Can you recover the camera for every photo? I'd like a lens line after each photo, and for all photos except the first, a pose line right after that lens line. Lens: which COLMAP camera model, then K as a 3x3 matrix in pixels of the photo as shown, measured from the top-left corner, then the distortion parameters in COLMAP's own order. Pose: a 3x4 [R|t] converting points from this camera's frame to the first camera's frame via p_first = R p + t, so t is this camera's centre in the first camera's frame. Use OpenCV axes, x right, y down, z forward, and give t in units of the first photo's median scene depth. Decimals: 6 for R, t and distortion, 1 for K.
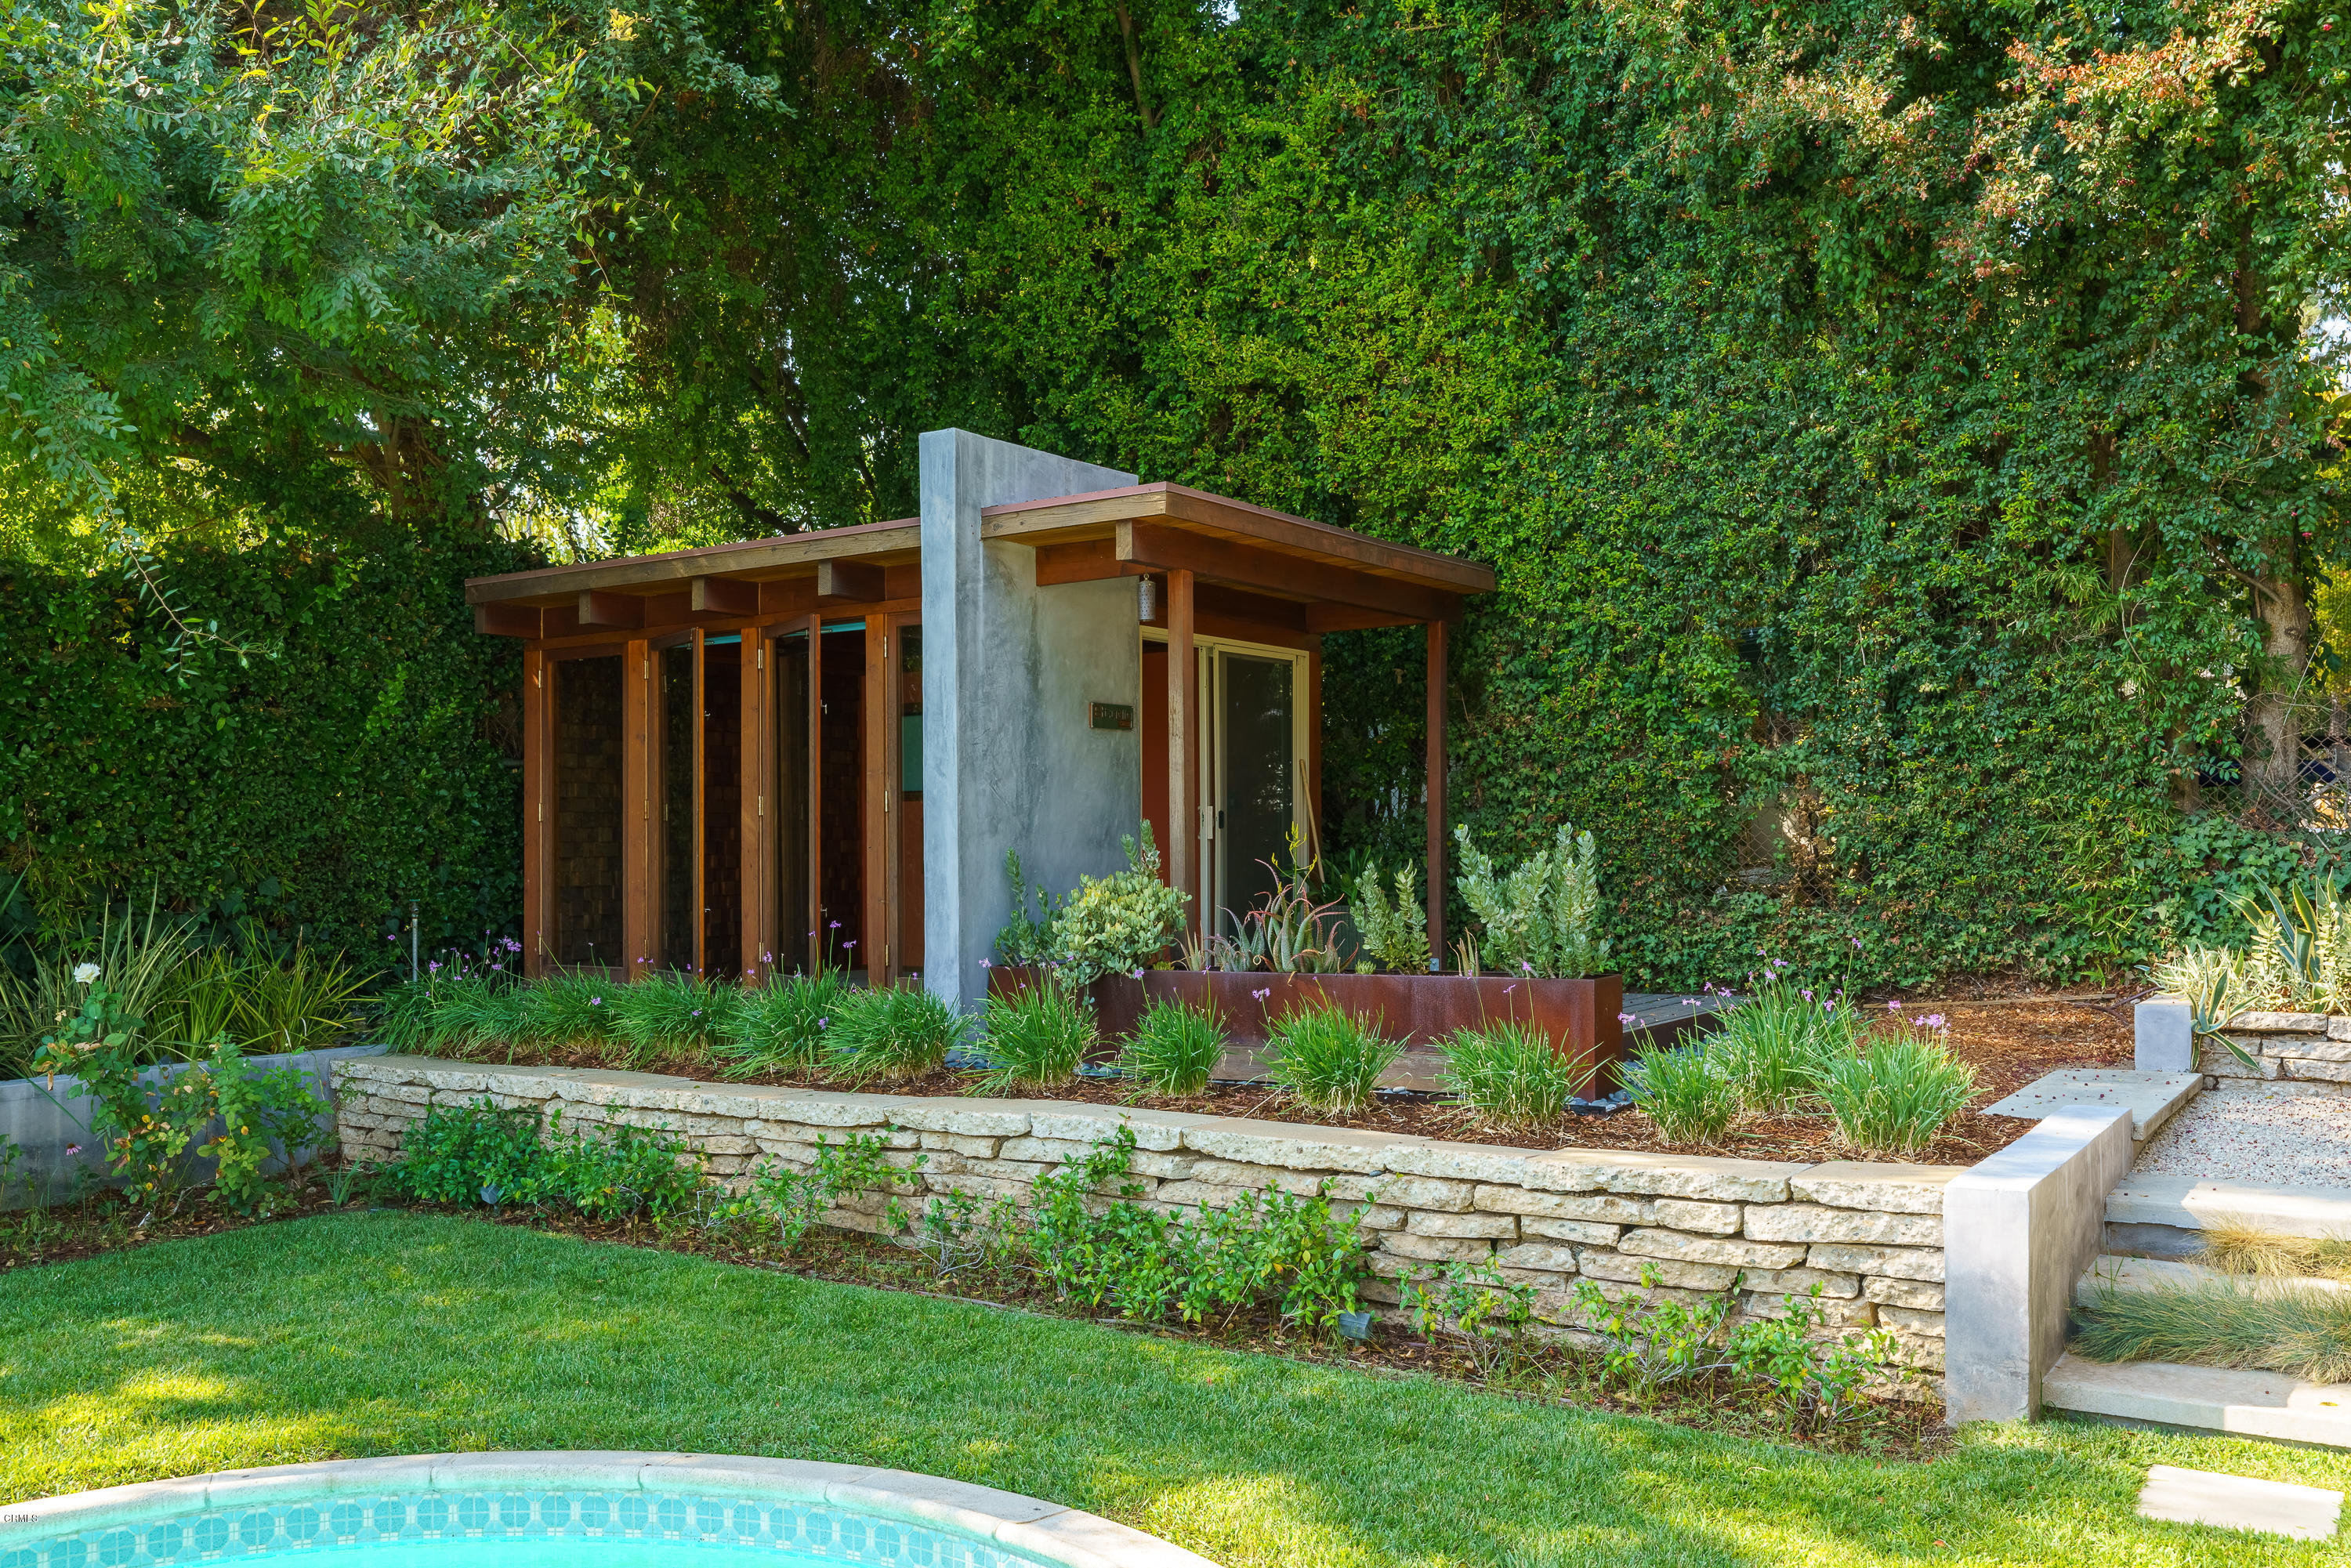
lens RADIAL K [[1879.2, 0, 1175.1], [0, 1879.2, 869.2], [0, 0, 1]] dist [-0.002124, 0.000277]
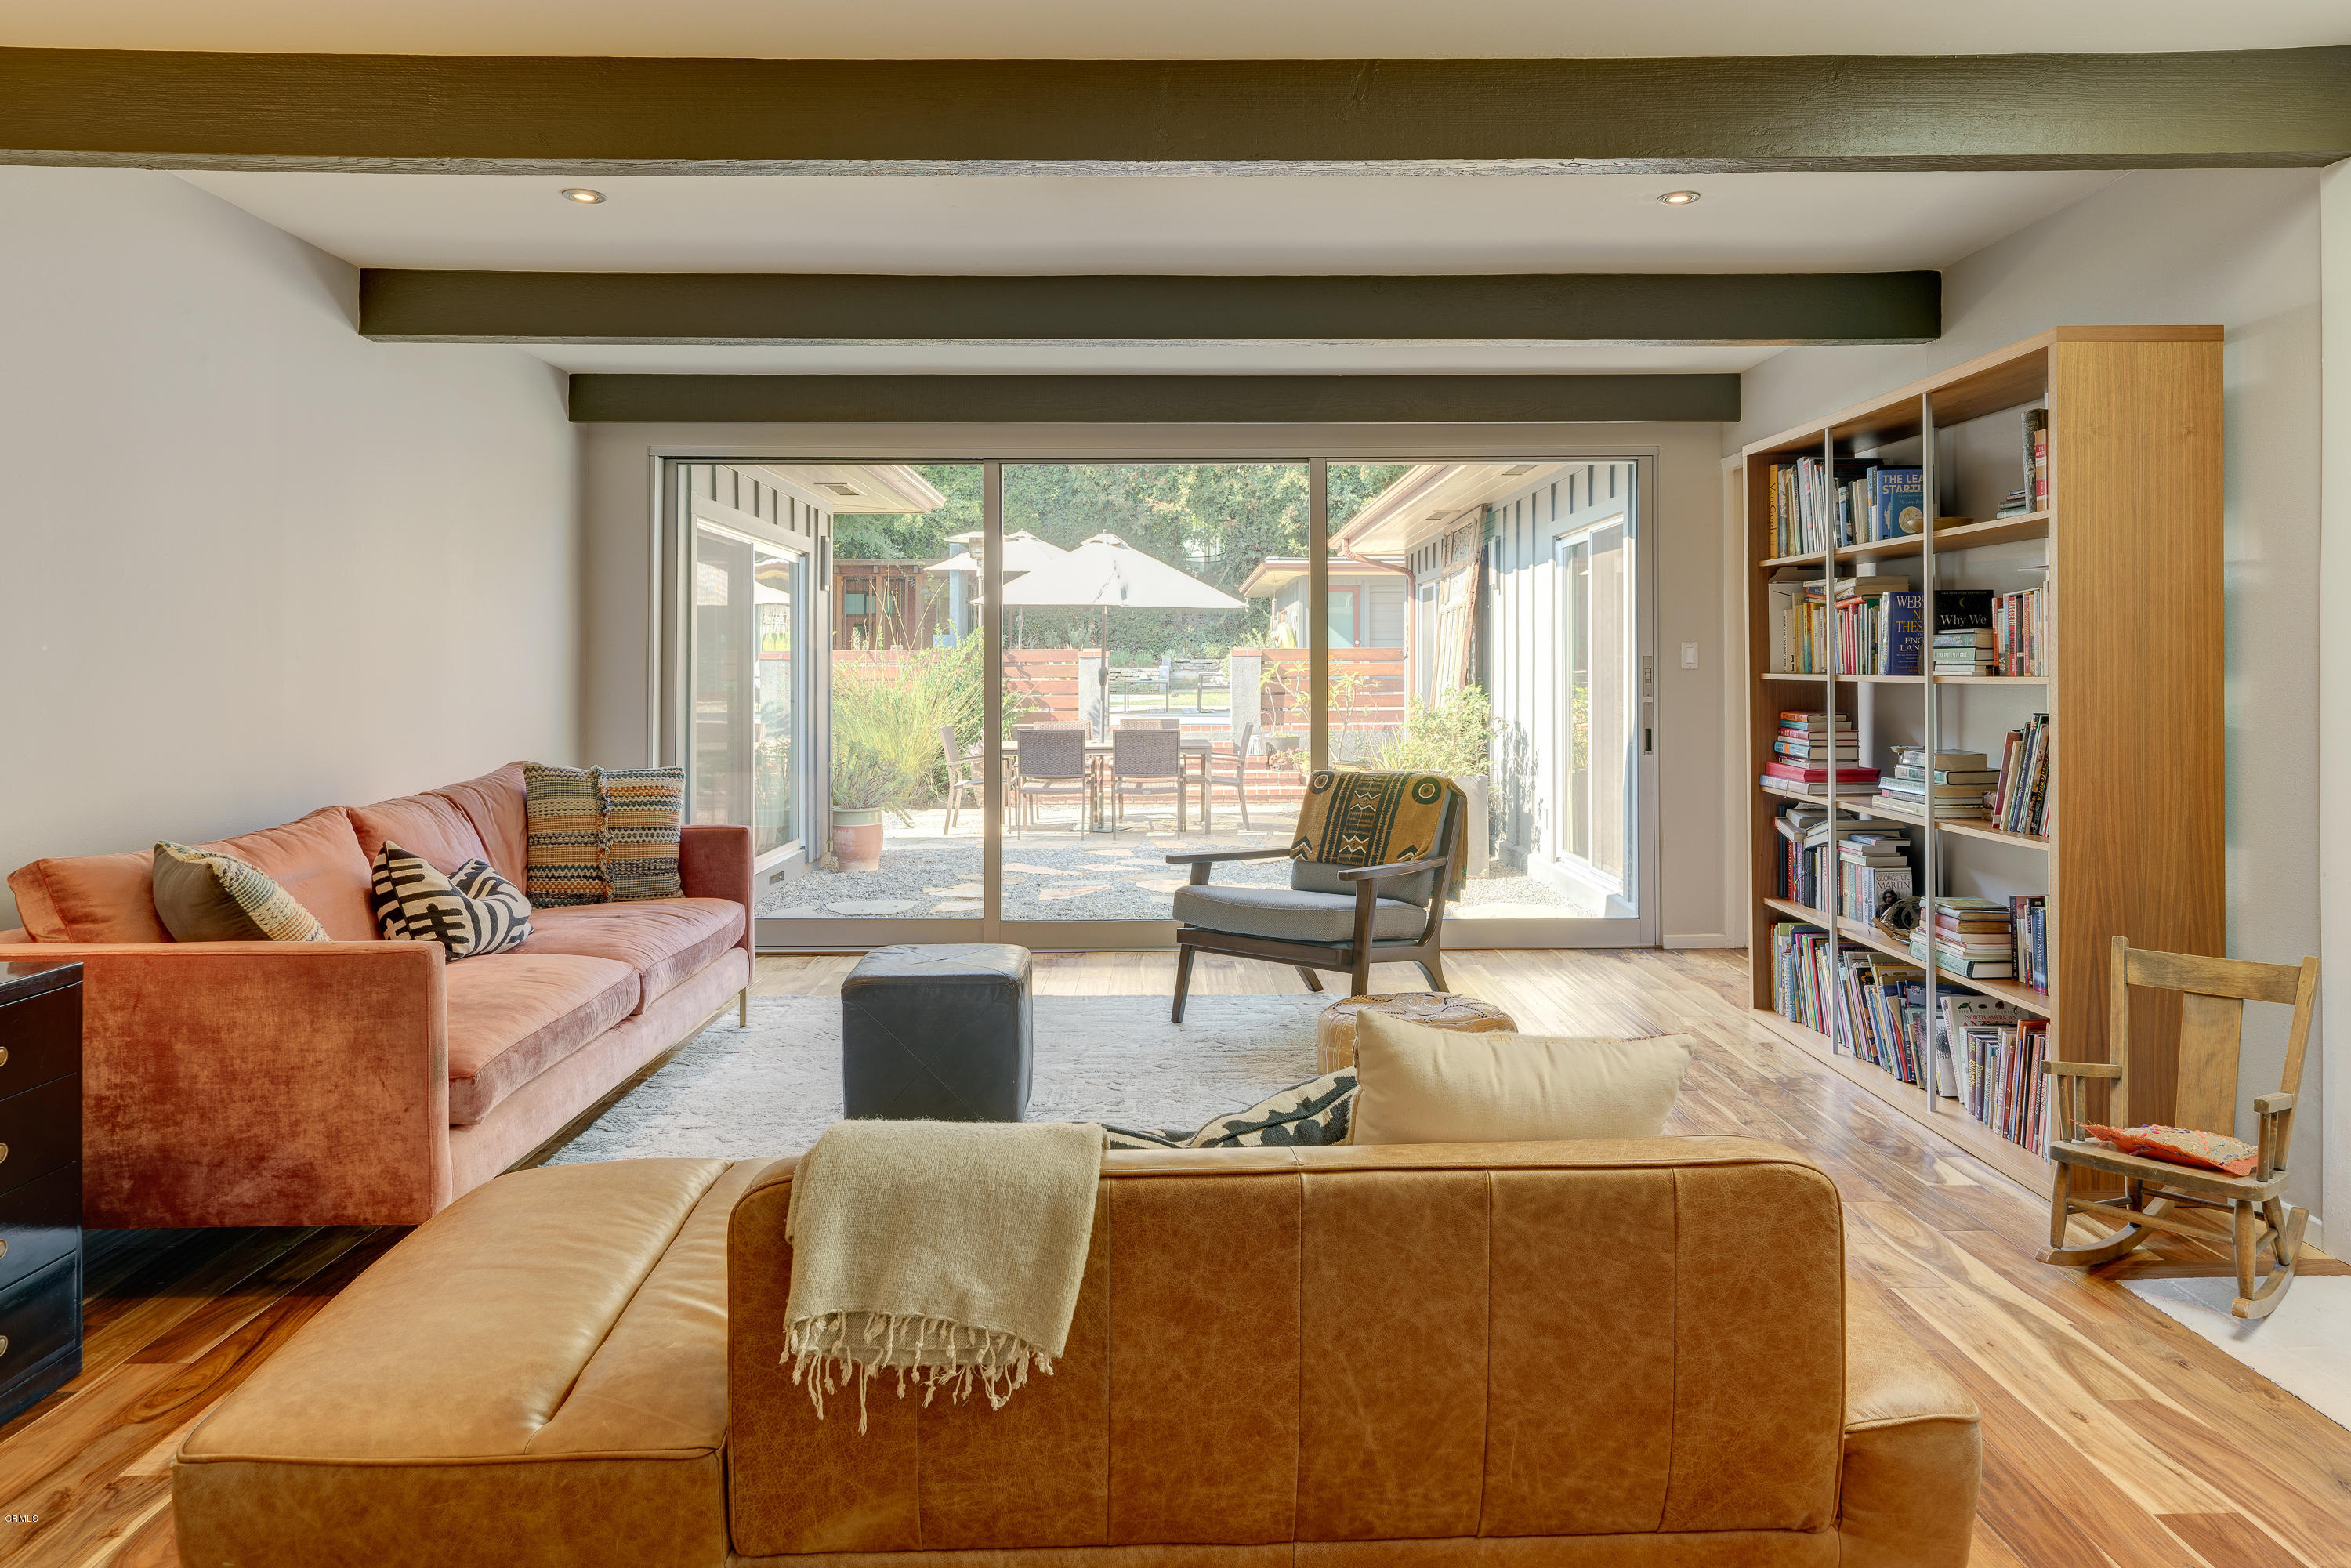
lens RADIAL K [[1495.4, 0, 1116.1], [0, 1495.4, 675.3], [0, 0, 1]] dist [-0.003735, 0.004971]
pose [[0.846742, 0.008738, 0.531931, -1.887730], [-0.003901, 0.999940, -0.010217, 0.156849], [-0.531989, 0.006576, 0.846726, -2.597769]]
